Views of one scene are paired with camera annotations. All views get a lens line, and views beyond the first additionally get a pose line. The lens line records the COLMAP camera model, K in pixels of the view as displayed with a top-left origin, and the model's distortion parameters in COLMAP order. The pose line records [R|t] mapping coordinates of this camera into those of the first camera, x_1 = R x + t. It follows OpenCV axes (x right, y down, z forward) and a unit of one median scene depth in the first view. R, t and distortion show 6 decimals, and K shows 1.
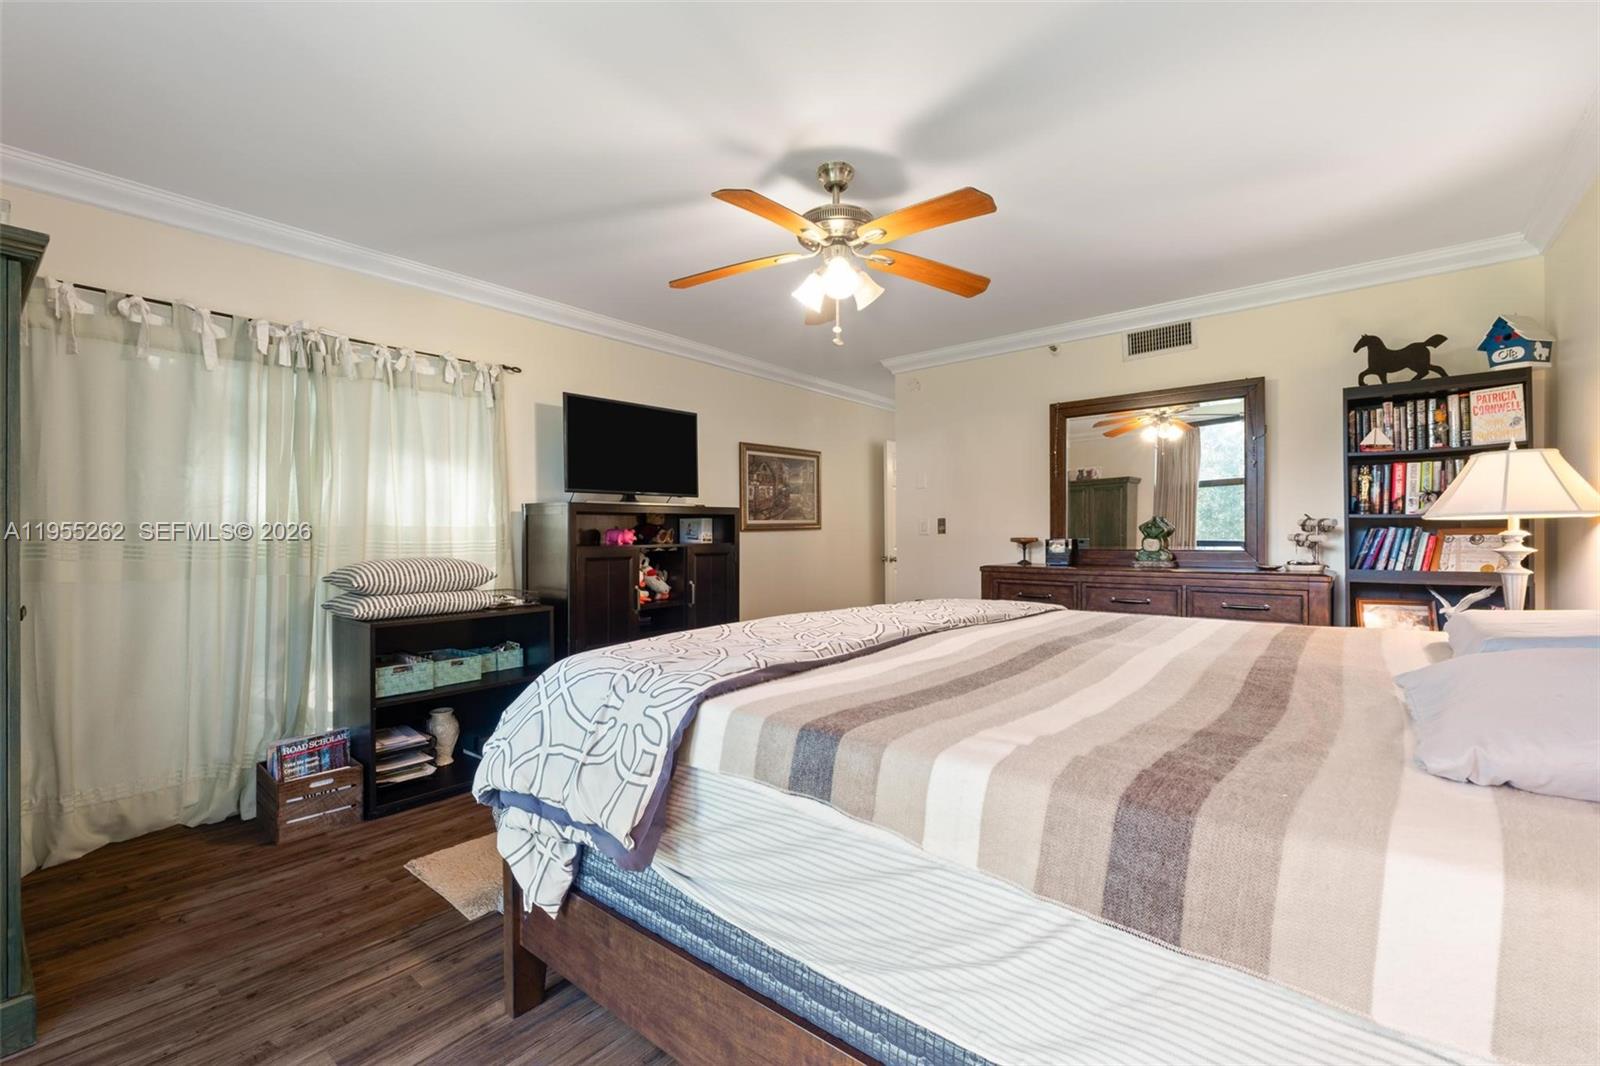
lens RADIAL K [[687.5, 0, 797.5], [0, 687.5, 530.4], [0, 0, 1]] dist [-0.003882, -0.000014]
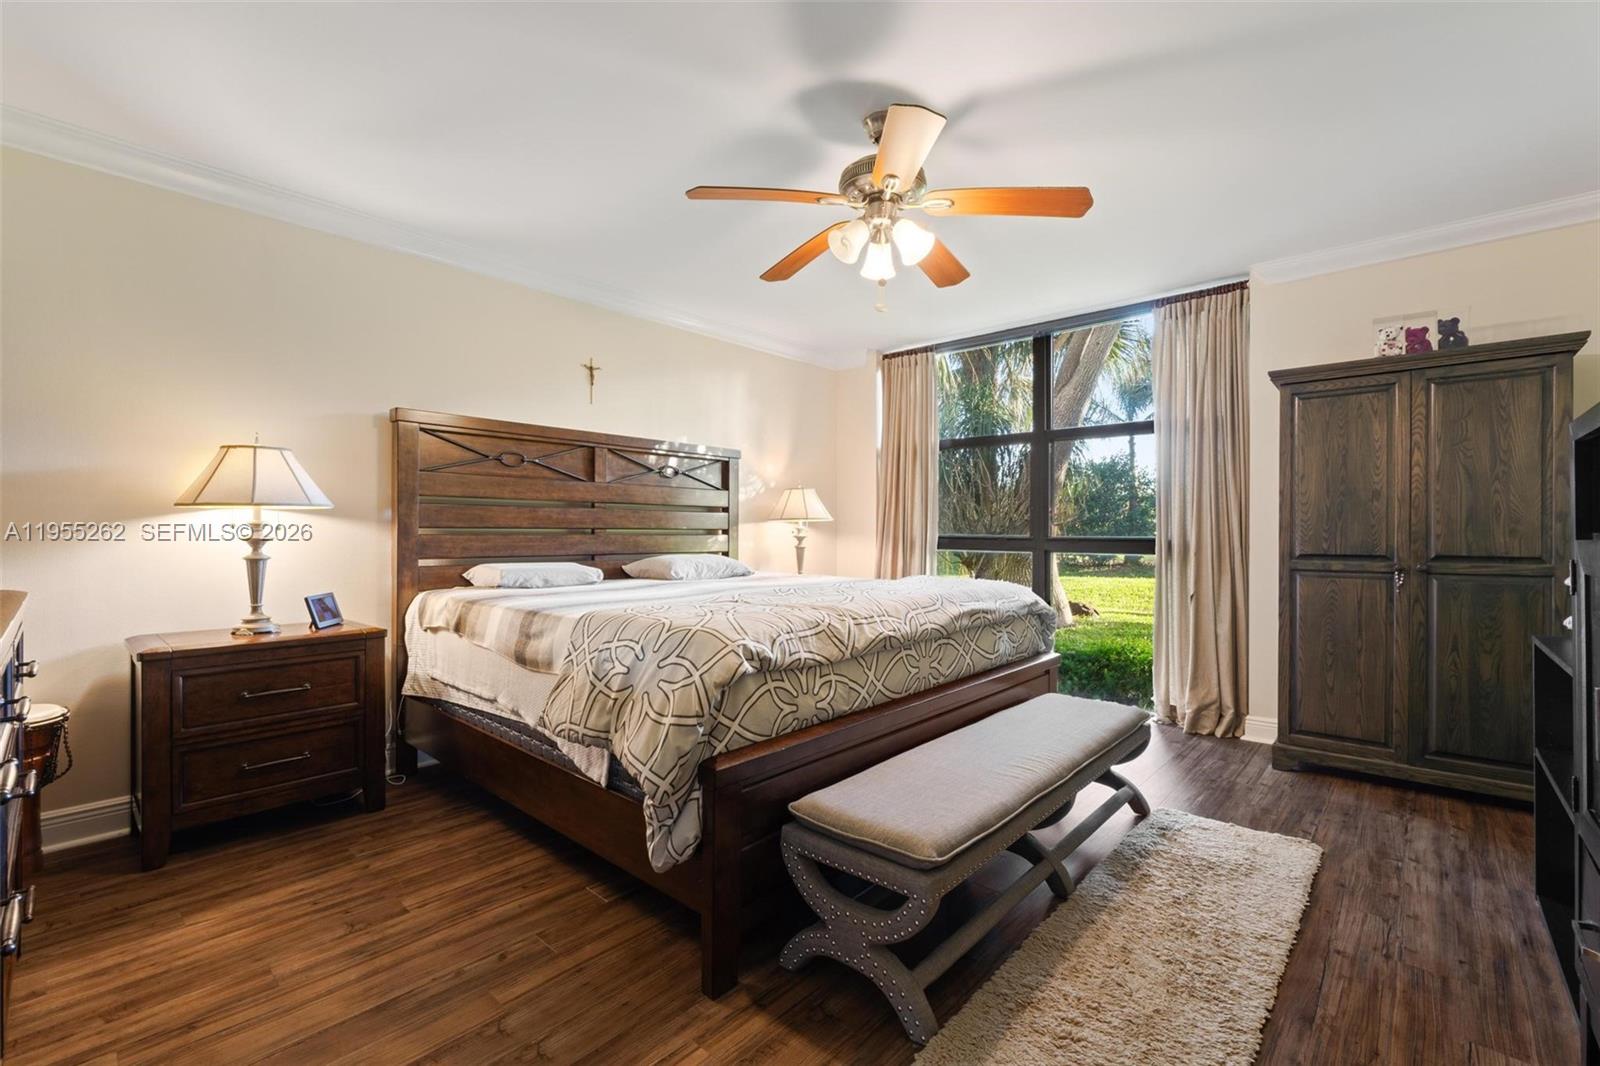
lens RADIAL K [[687.5, 0, 802.3], [0, 687.5, 530.5], [0, 0, 1]] dist [-0.003882, -0.000014]
pose [[-0.999507, -0.001331, 0.031370, 0.155579], [-0.001513, 0.999982, -0.005787, 0.043378], [-0.031362, -0.005832, -0.999491, 2.220810]]
